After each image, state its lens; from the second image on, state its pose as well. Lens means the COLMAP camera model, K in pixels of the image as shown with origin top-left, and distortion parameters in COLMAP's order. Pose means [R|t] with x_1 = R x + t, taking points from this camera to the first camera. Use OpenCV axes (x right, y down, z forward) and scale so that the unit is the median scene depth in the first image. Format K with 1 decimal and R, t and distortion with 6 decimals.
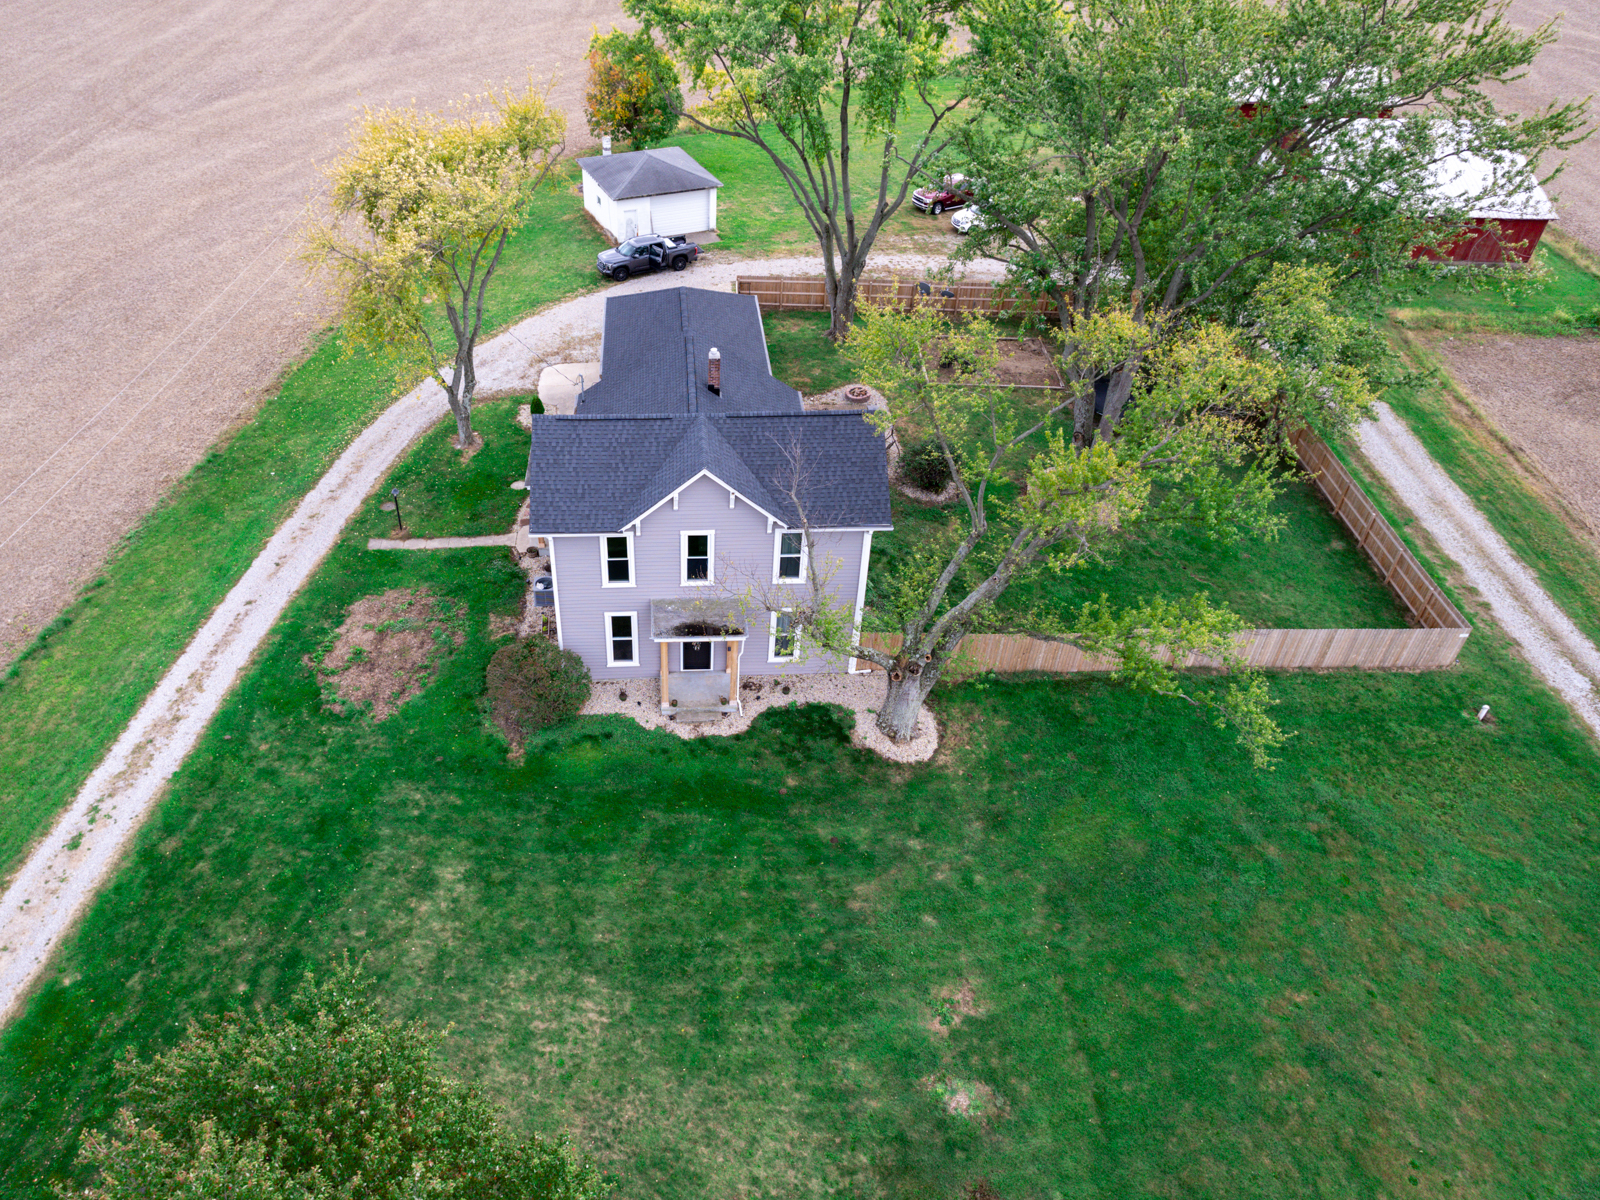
lens RADIAL K [[1146.2, 0, 703.2], [0, 1146.2, 600.3], [0, 0, 1]] dist [-0.042717, 0.000783]
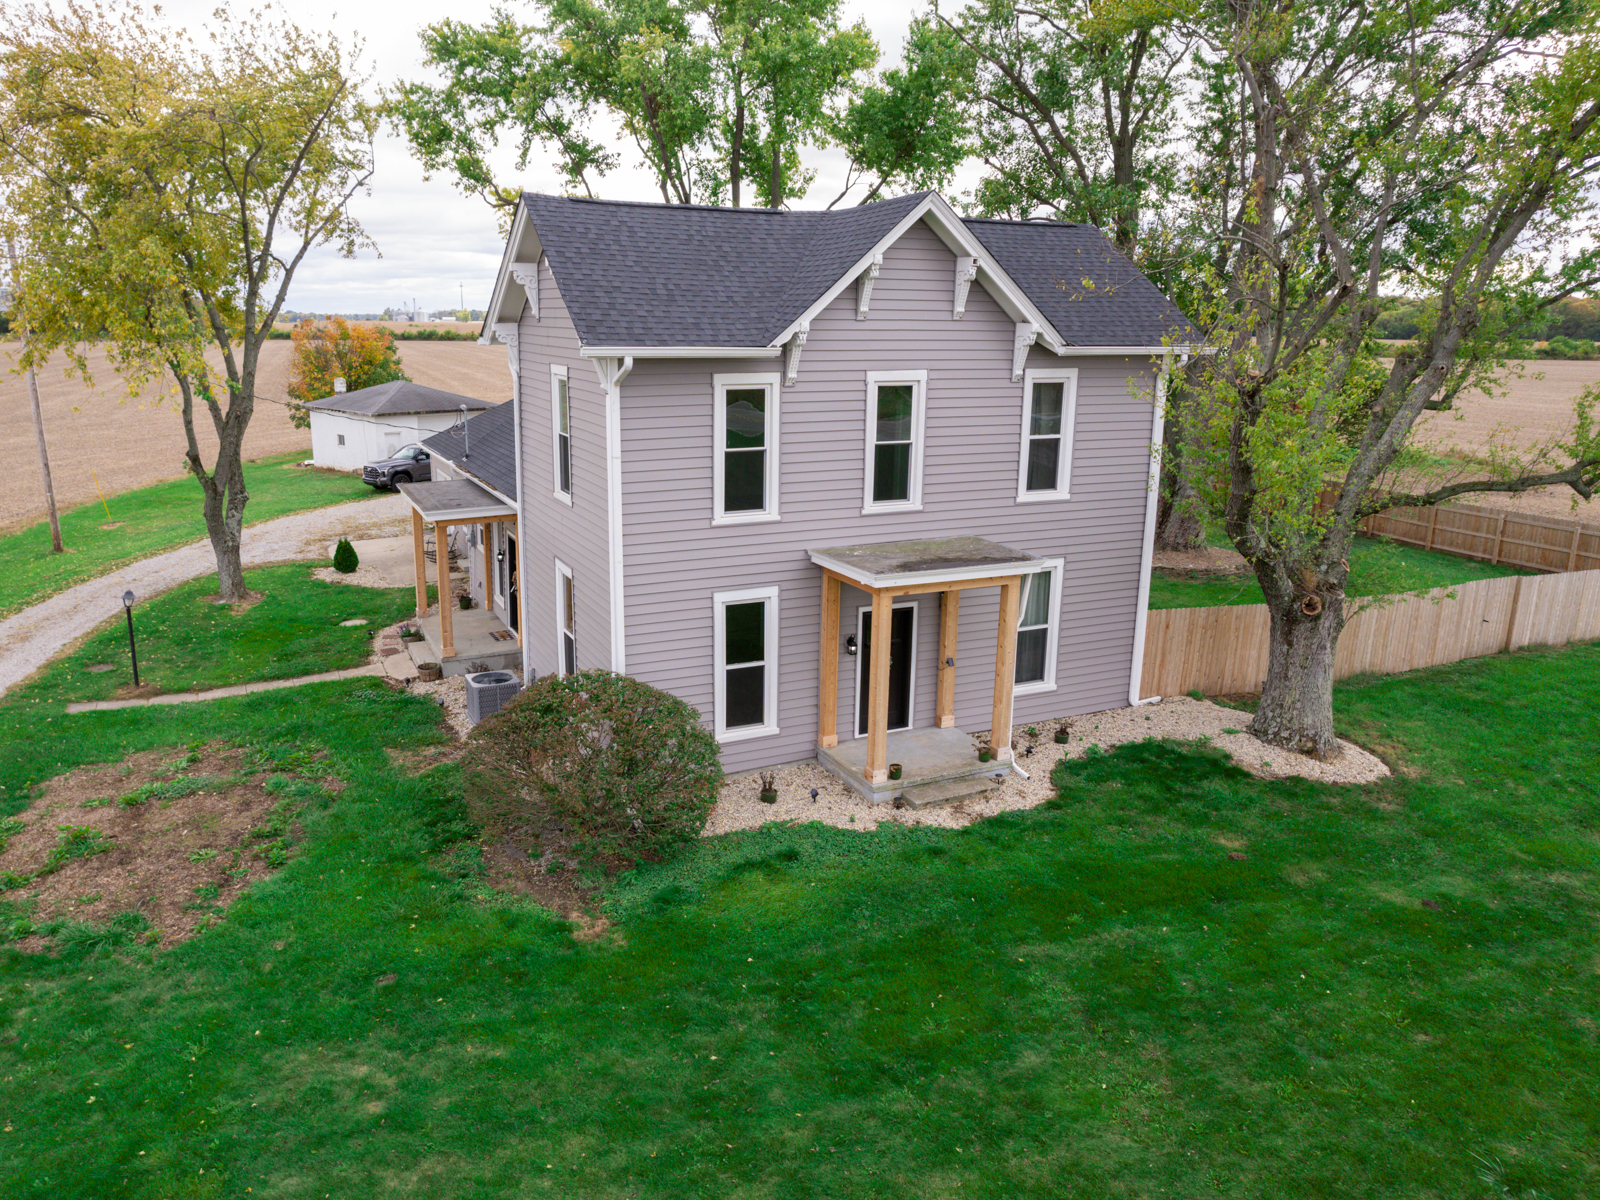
lens RADIAL K [[1151.1, 0, 746.0], [0, 1151.1, 601.1], [0, 0, 1]] dist [-0.074024, 0.062997]
pose [[0.928531, -0.090195, 0.360132, -0.245444], [0.233966, 0.895331, -0.379001, 0.194346], [-0.288254, 0.436172, 0.852446, 0.623258]]
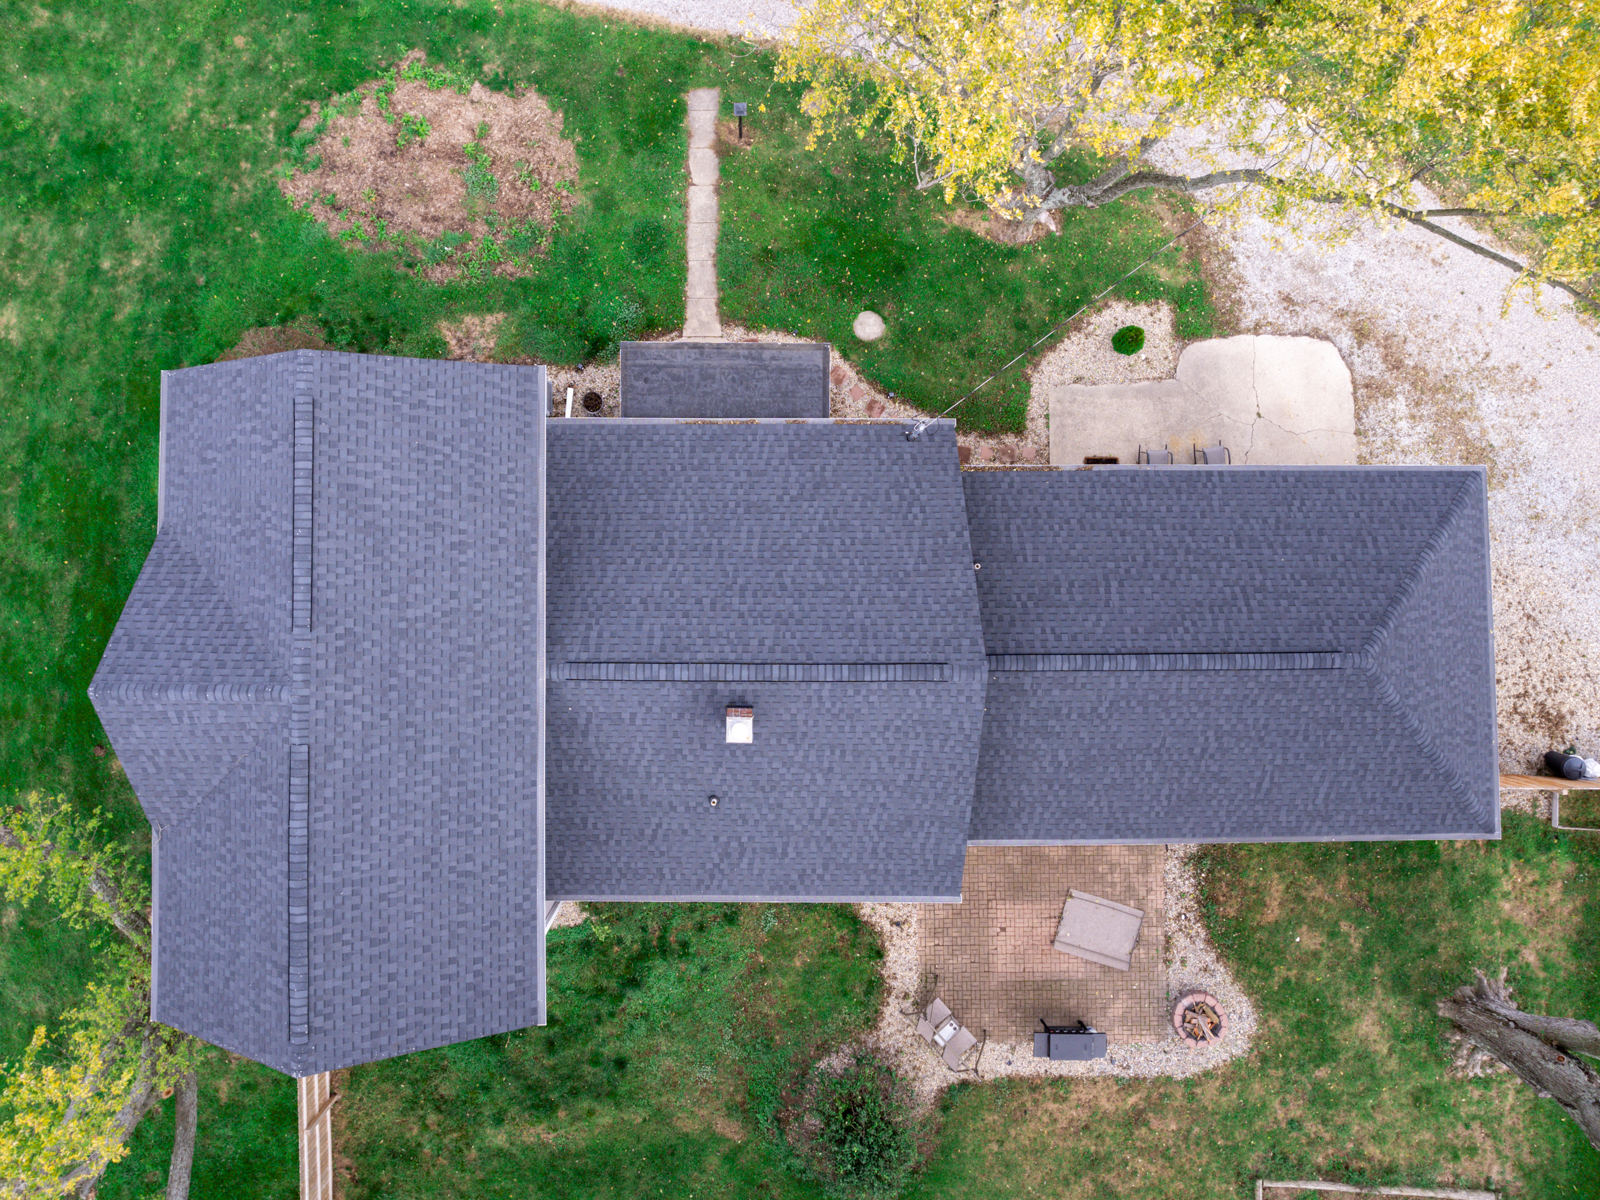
lens RADIAL K [[1151.1, 0, 746.0], [0, 1151.1, 601.1], [0, 0, 1]] dist [-0.074024, 0.062997]
pose [[-0.039967, 0.997706, -0.054640, -0.001489], [-0.620911, 0.018045, 0.783673, -0.643777], [0.782861, 0.065247, 0.618766, 0.845182]]
